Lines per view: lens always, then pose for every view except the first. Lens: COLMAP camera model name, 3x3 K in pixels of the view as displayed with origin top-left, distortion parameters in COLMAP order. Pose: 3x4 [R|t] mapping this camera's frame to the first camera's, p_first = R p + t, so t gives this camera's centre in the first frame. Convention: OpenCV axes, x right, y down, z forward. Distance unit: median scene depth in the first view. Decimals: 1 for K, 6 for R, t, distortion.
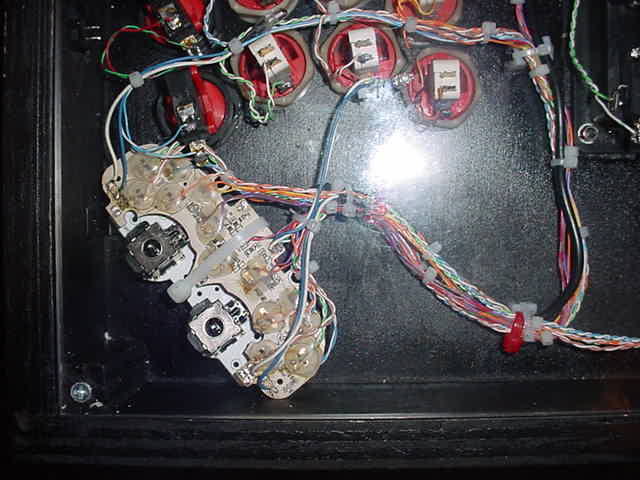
lens RADIAL K [[803.5, 0, 320.0], [0, 803.5, 240.0], [0, 0, 1]] dist [-0.244926, 0.242721]
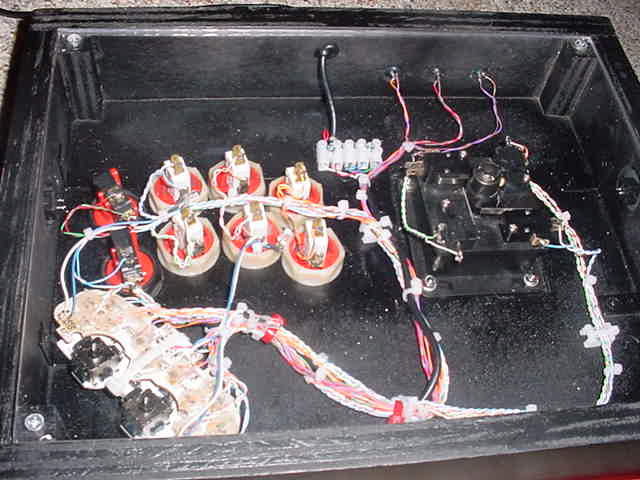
lens RADIAL K [[803.5, 0, 320.0], [0, 803.5, 240.0], [0, 0, 1]] dist [-0.244926, 0.242721]
pose [[0.985691, -0.018101, 0.167585, -0.068128], [0.115011, 0.799052, -0.590160, 0.619391], [-0.123226, 0.600990, 0.789700, -0.099613]]
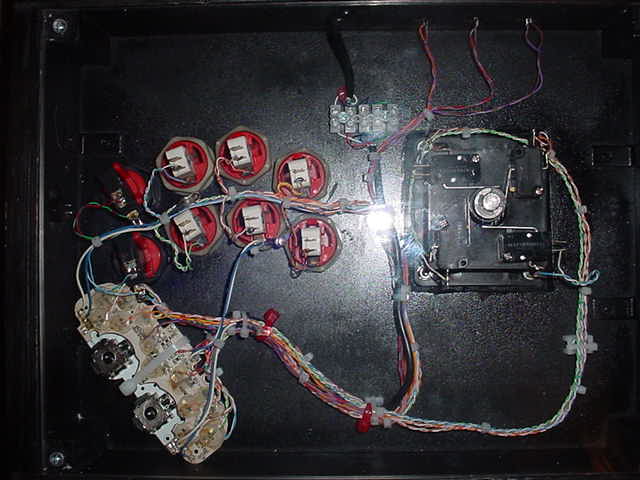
lens RADIAL K [[803.5, 0, 320.0], [0, 803.5, 240.0], [0, 0, 1]] dist [-0.244926, 0.242721]
pose [[0.999950, -0.001162, -0.009970, 0.184750], [0.000618, 0.998520, -0.054388, -0.123980], [0.010019, 0.054379, 0.998470, -0.427987]]
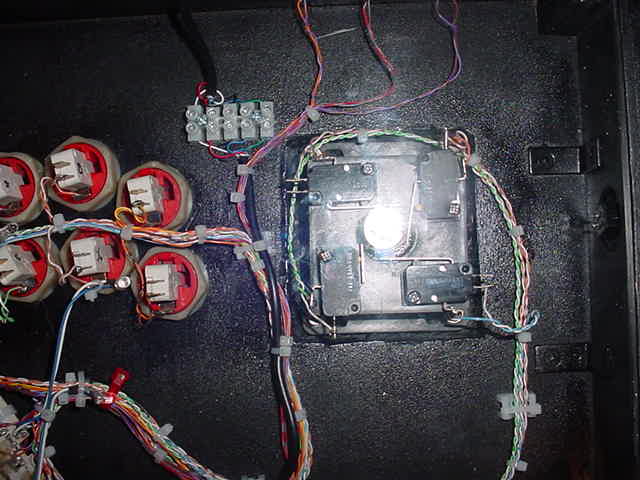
lens RADIAL K [[803.5, 0, 320.0], [0, 803.5, 240.0], [0, 0, 1]] dist [-0.244926, 0.242721]
pose [[0.999640, -0.025892, 0.007041, 0.366340], [0.026348, 0.996834, -0.075018, -0.169012], [-0.005076, 0.075176, 0.997157, -0.098666]]
